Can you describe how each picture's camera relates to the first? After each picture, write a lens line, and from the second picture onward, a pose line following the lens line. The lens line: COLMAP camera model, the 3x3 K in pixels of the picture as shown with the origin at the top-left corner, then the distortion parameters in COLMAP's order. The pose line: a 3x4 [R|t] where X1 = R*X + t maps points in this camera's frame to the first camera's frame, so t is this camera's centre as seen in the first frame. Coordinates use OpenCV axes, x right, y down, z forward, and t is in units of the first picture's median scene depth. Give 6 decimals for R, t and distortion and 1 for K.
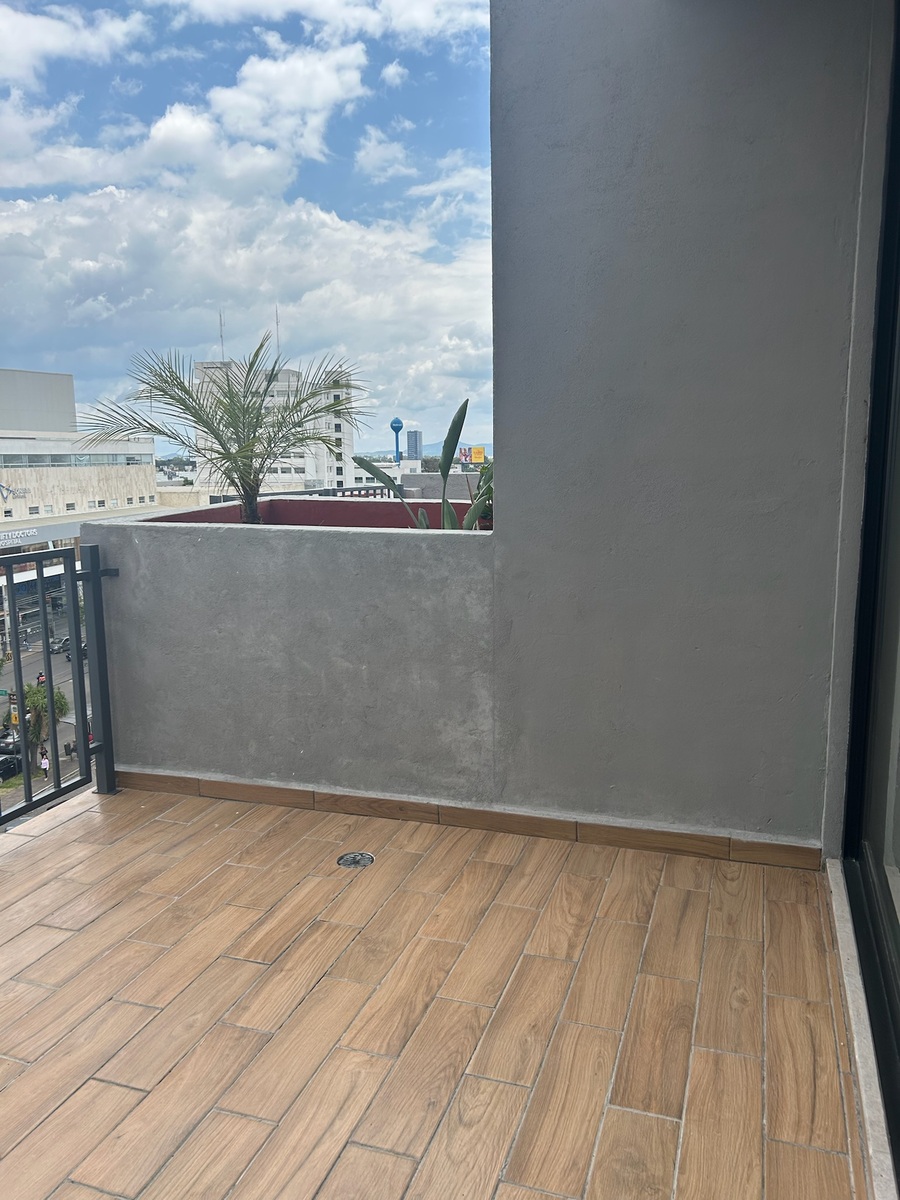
lens RADIAL K [[901.3, 0, 450.0], [0, 901.3, 600.0], [0, 0, 1]] dist [0.052835, -0.063246]
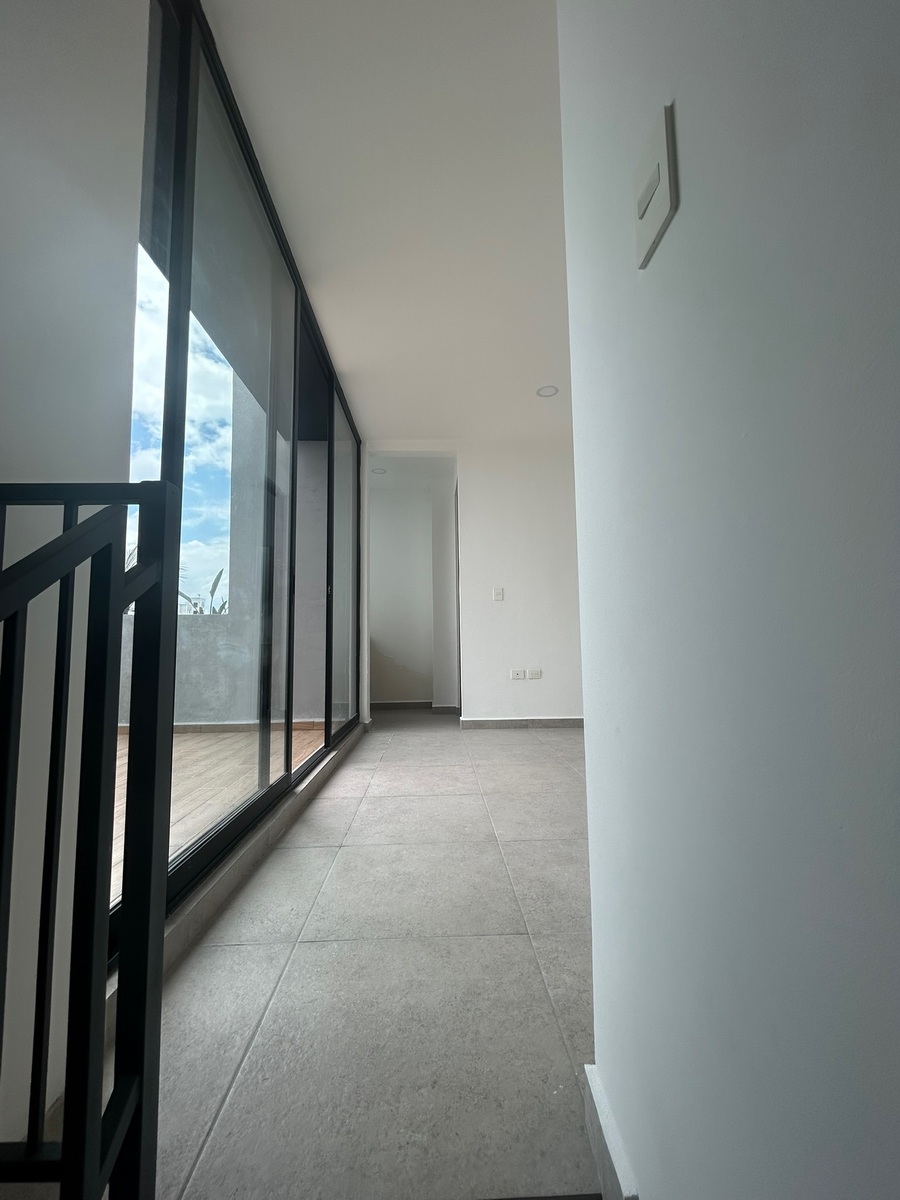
lens RADIAL K [[476.1, 0, 450.0], [0, 476.1, 600.0], [0, 0, 1]] dist [-0.001185, -0.000269]
pose [[0.937520, 0.030135, 0.346623, 0.156160], [0.058838, 0.968162, -0.243313, 0.240186], [-0.342919, 0.248506, 0.905898, -0.471159]]
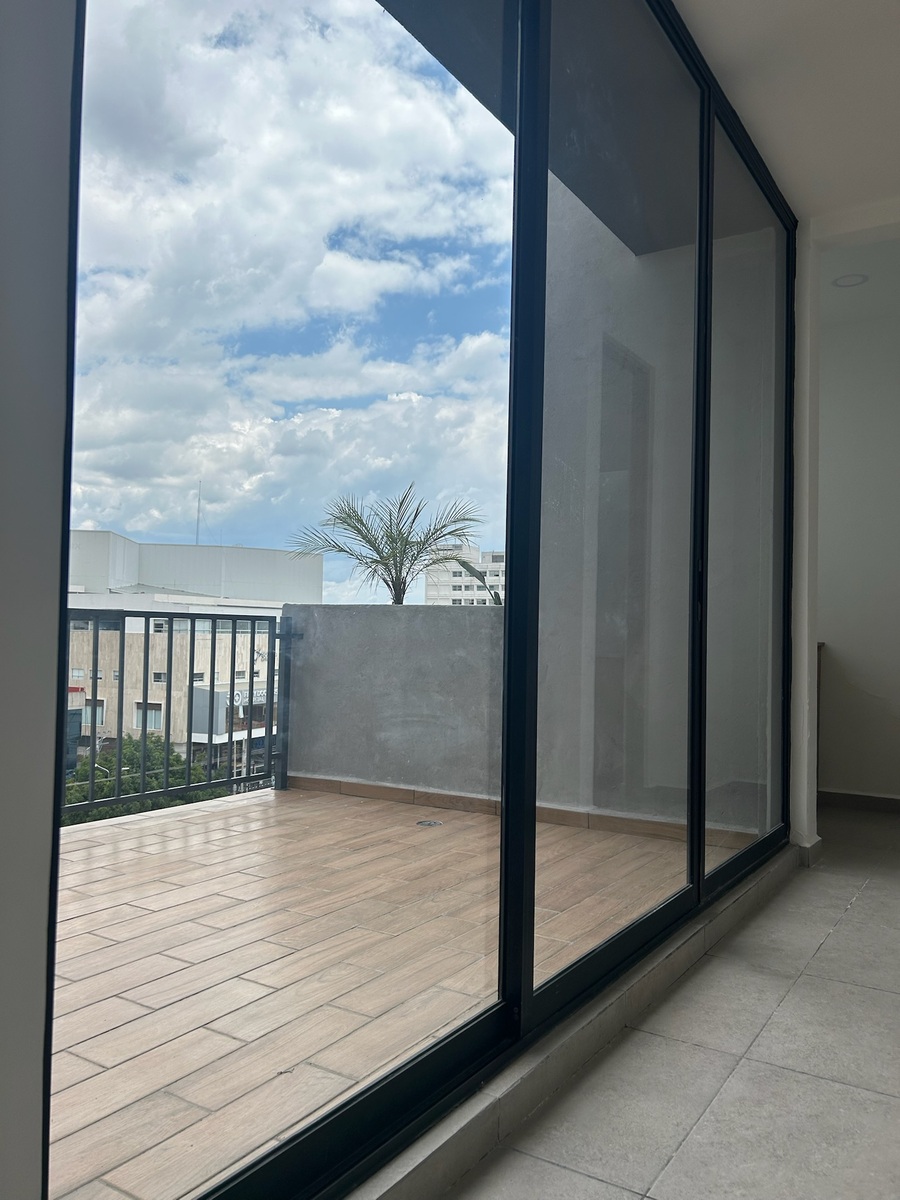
lens RADIAL K [[901.3, 0, 450.0], [0, 901.3, 600.0], [0, 0, 1]] dist [0.052835, -0.063246]
pose [[0.969963, 0.022836, -0.242176, 0.236344], [-0.070663, 0.979103, -0.190695, 0.184976], [0.232761, 0.202081, 0.951307, -0.382810]]
